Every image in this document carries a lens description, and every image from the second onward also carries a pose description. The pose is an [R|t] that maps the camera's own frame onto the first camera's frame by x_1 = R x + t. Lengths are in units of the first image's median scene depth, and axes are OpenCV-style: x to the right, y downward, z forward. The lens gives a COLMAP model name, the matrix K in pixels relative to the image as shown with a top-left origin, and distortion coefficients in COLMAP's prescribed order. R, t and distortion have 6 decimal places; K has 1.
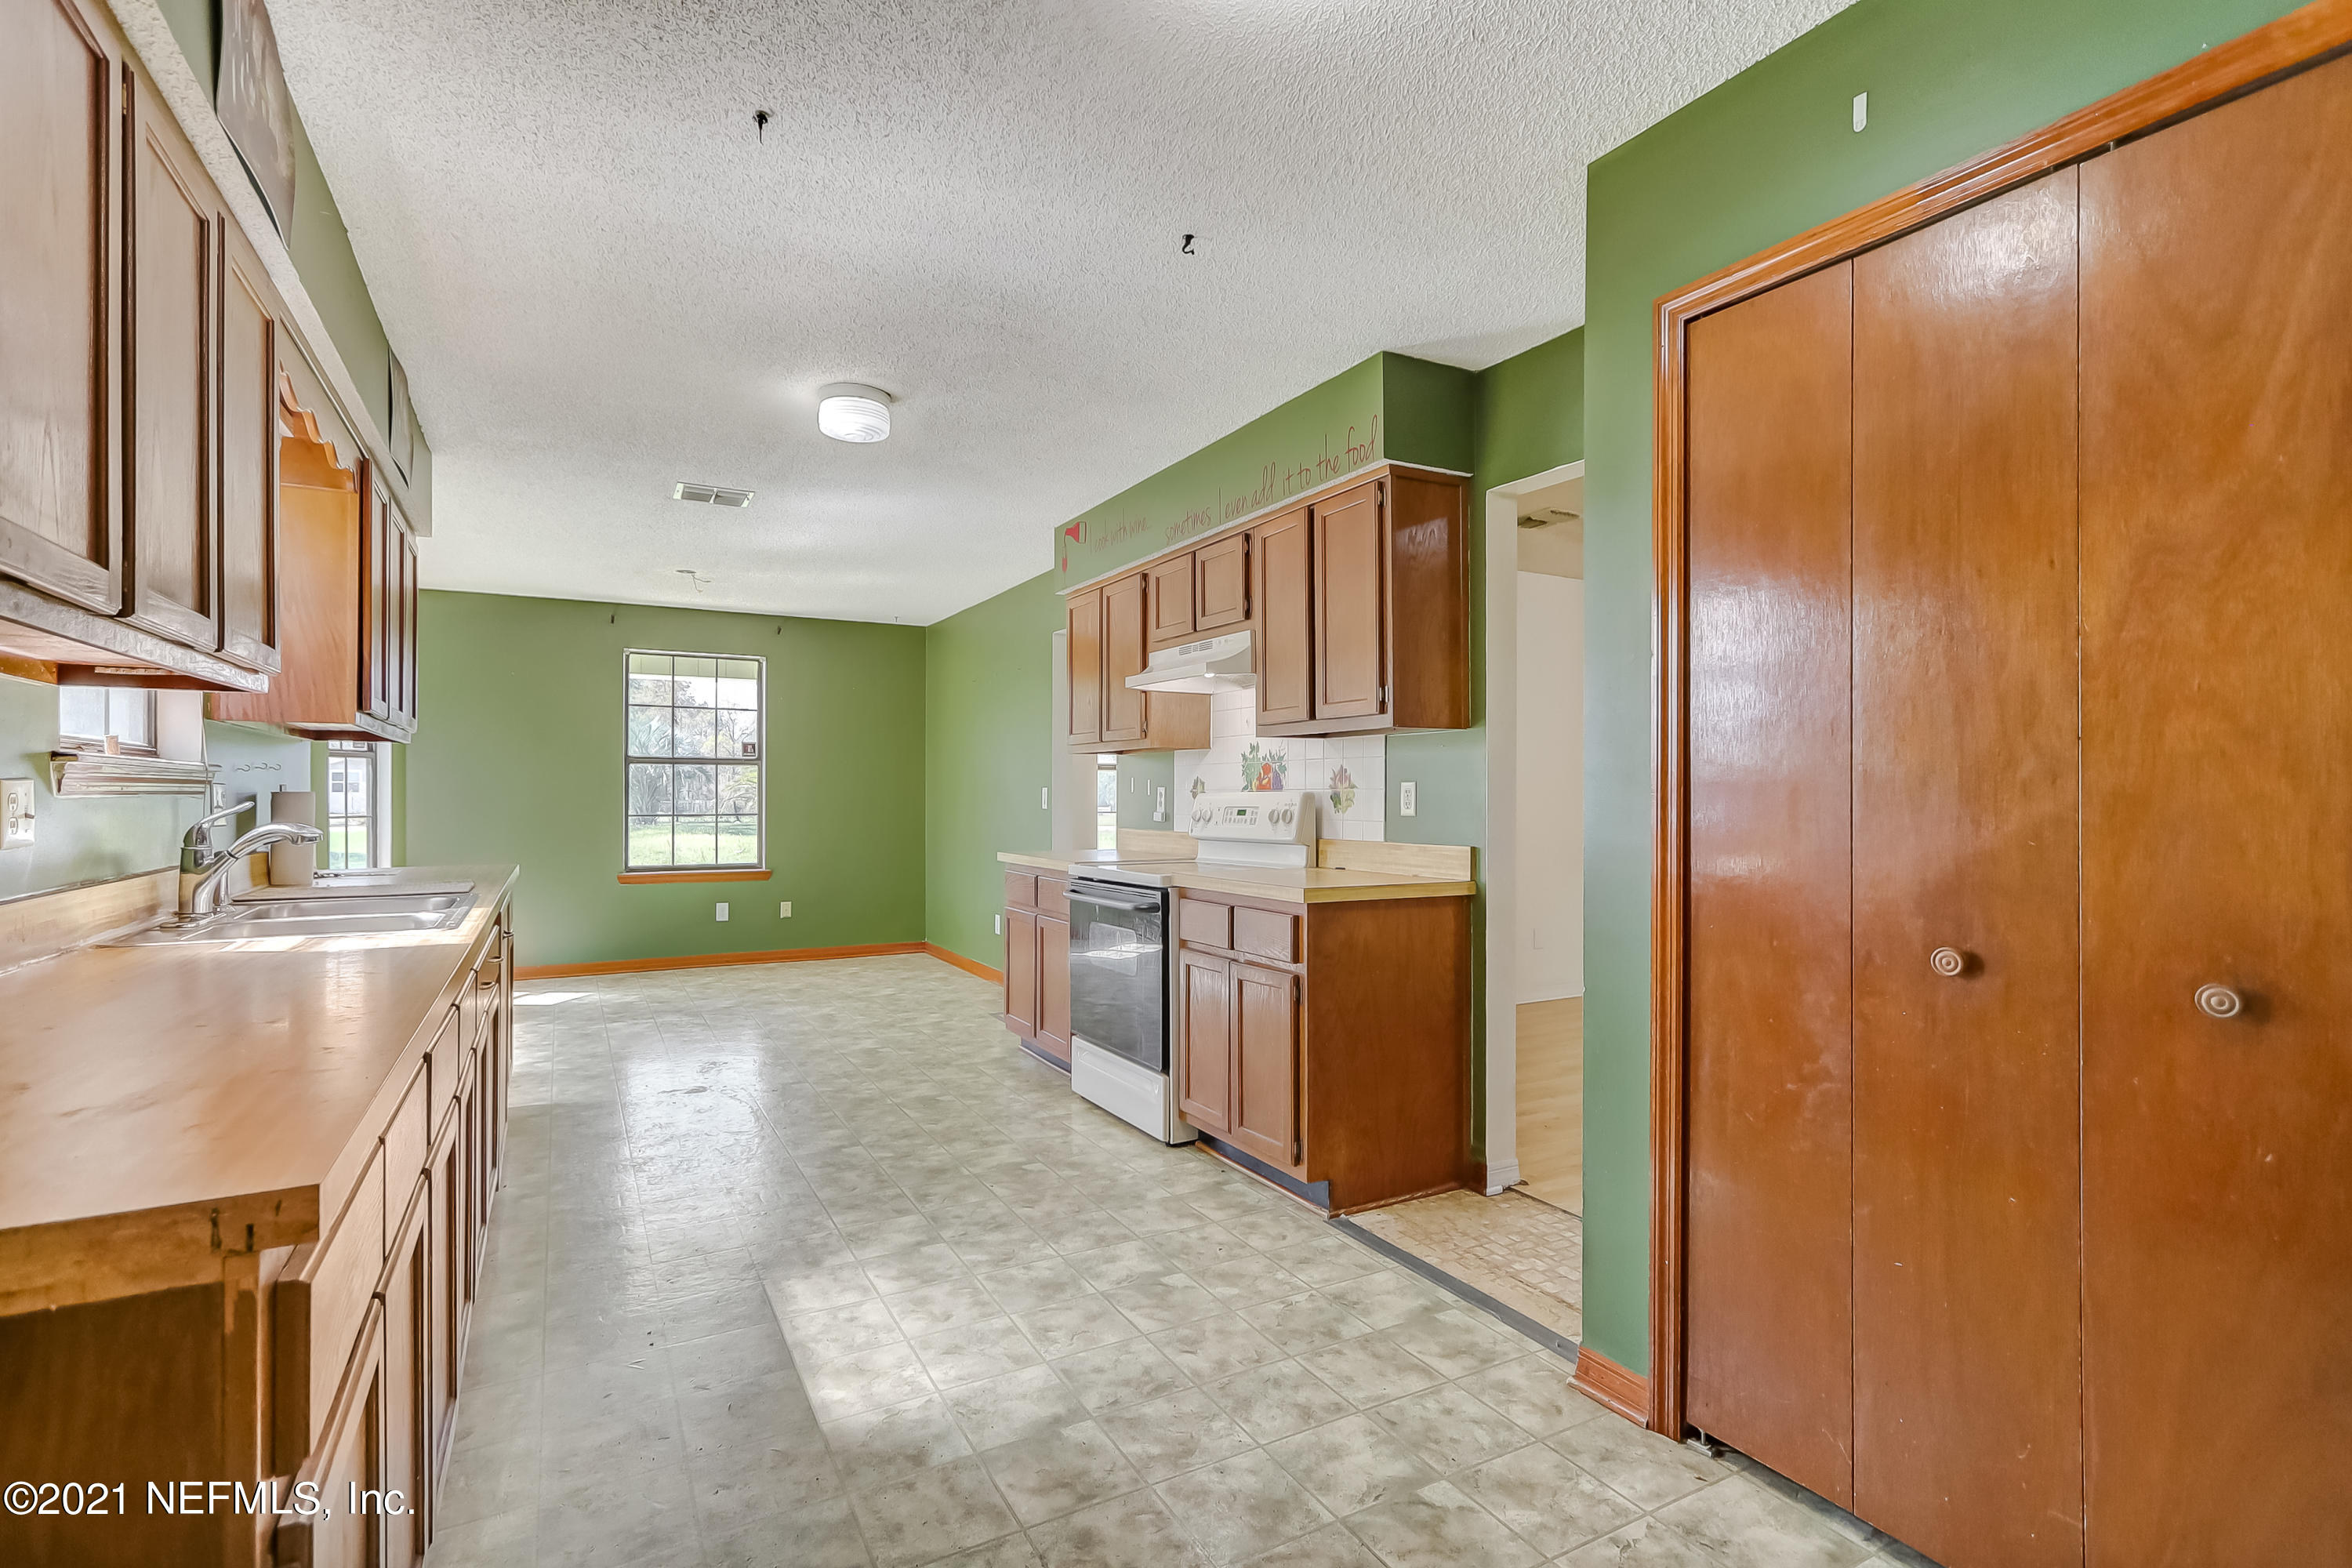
lens RADIAL K [[1096.5, 0, 1181.7], [0, 1096.5, 789.9], [0, 0, 1]] dist [-0.001801, 0.002864]
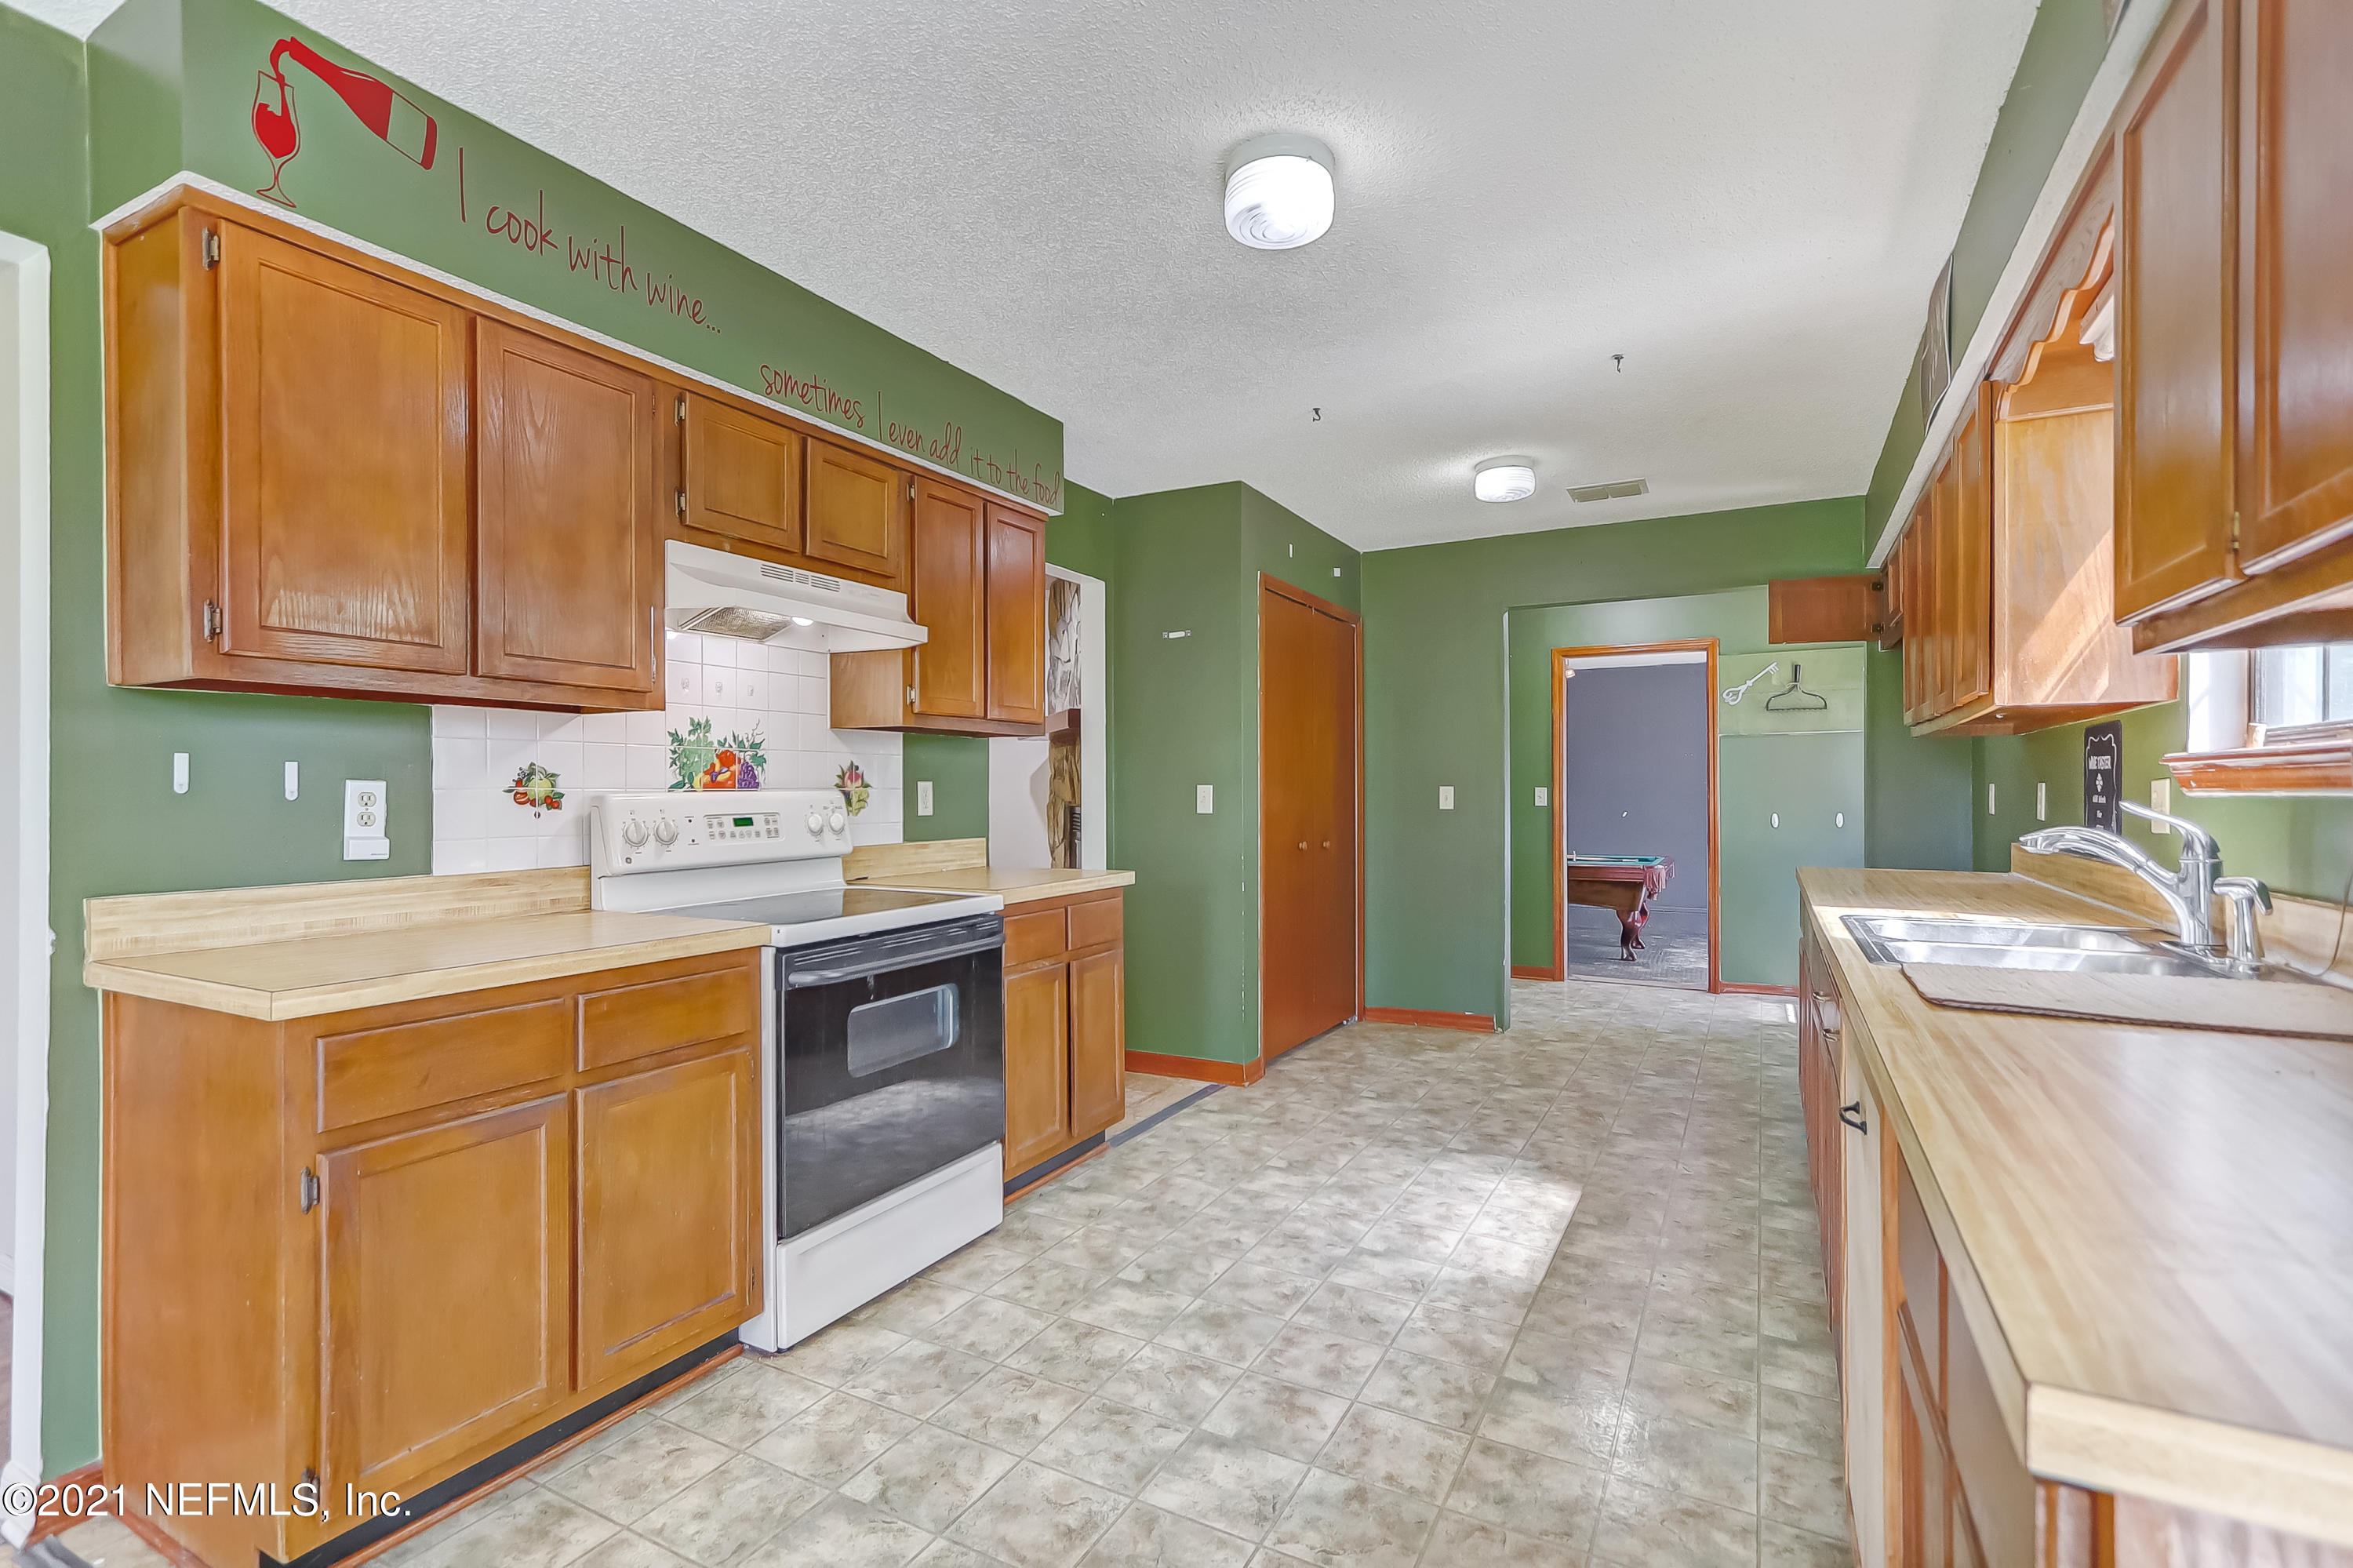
lens RADIAL K [[1097.0, 0, 1139.2], [0, 1097.0, 793.5], [0, 0, 1]] dist [-0.001801, 0.002864]
pose [[-0.514392, 0.000942, 0.857555, -0.884824], [0.001565, 0.999999, -0.000159, 0.004527], [-0.857554, 0.001260, -0.514393, 1.539319]]
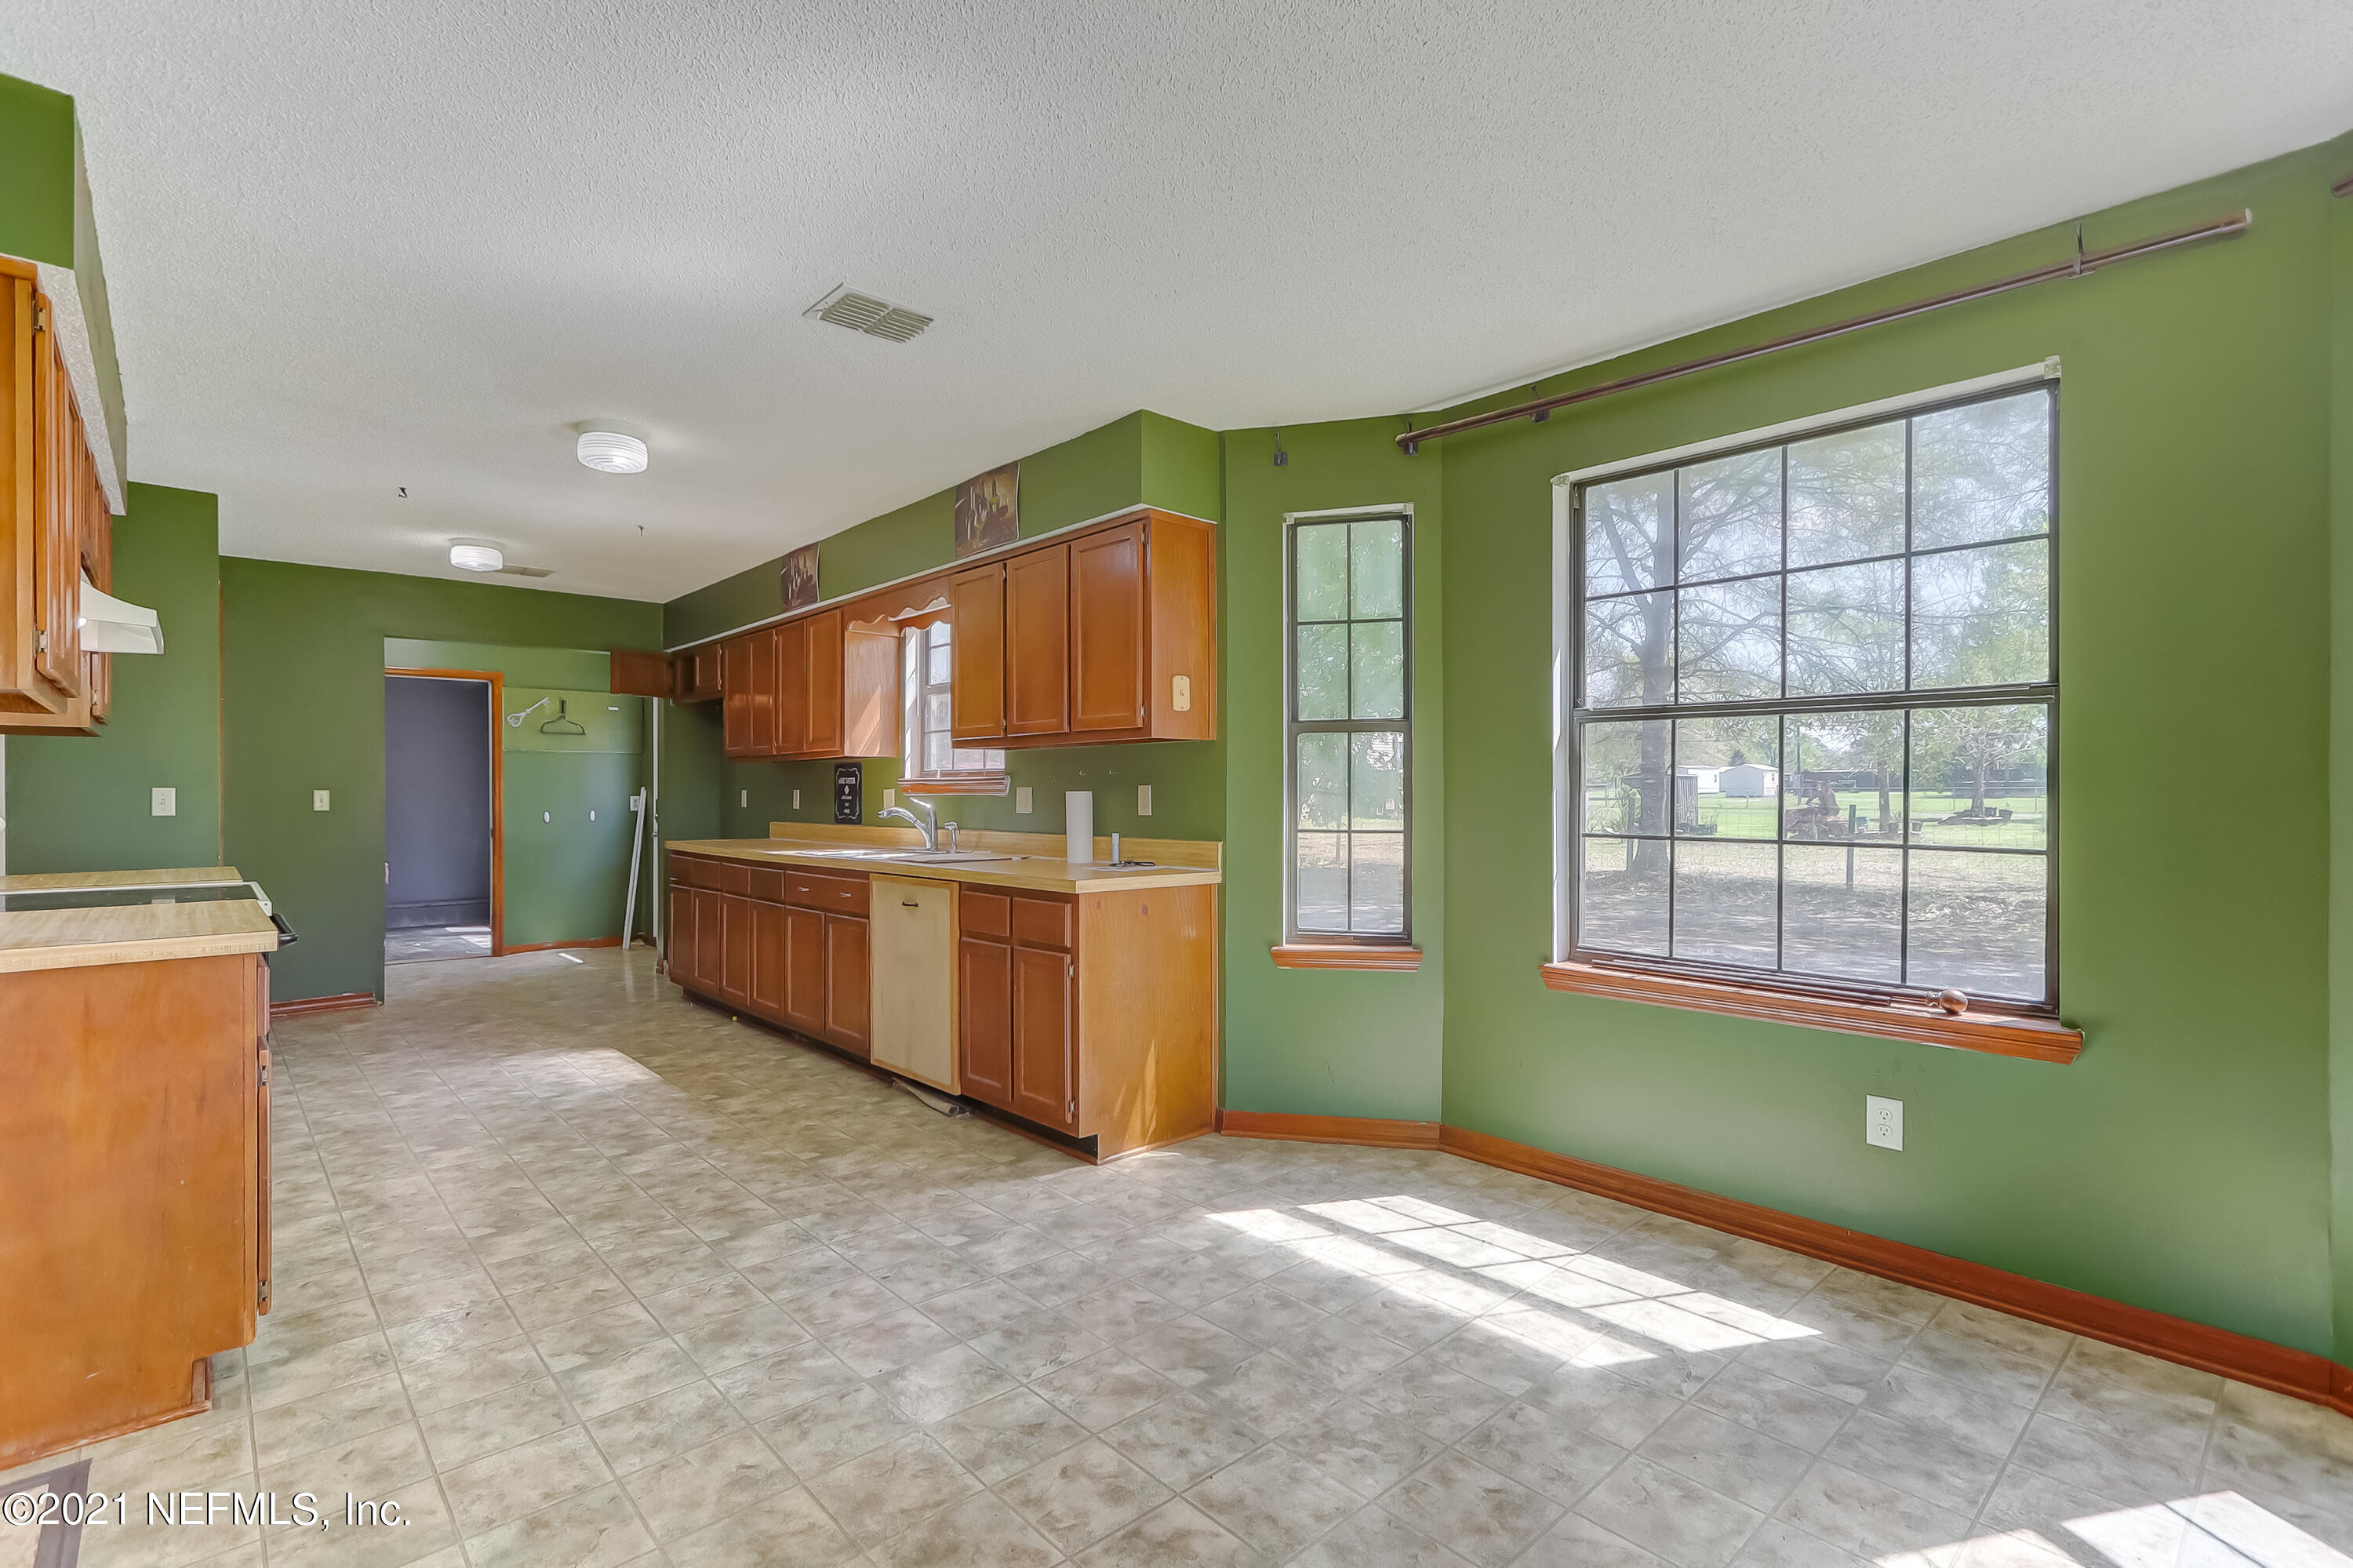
lens RADIAL K [[1097.0, 0, 1188.0], [0, 1097.0, 790.6], [0, 0, 1]] dist [-0.001801, 0.002864]
pose [[-0.974416, 0.002841, -0.224735, -0.677440], [0.003852, 0.999984, -0.004061, 0.008307], [0.224720, -0.004823, -0.974411, 2.423717]]
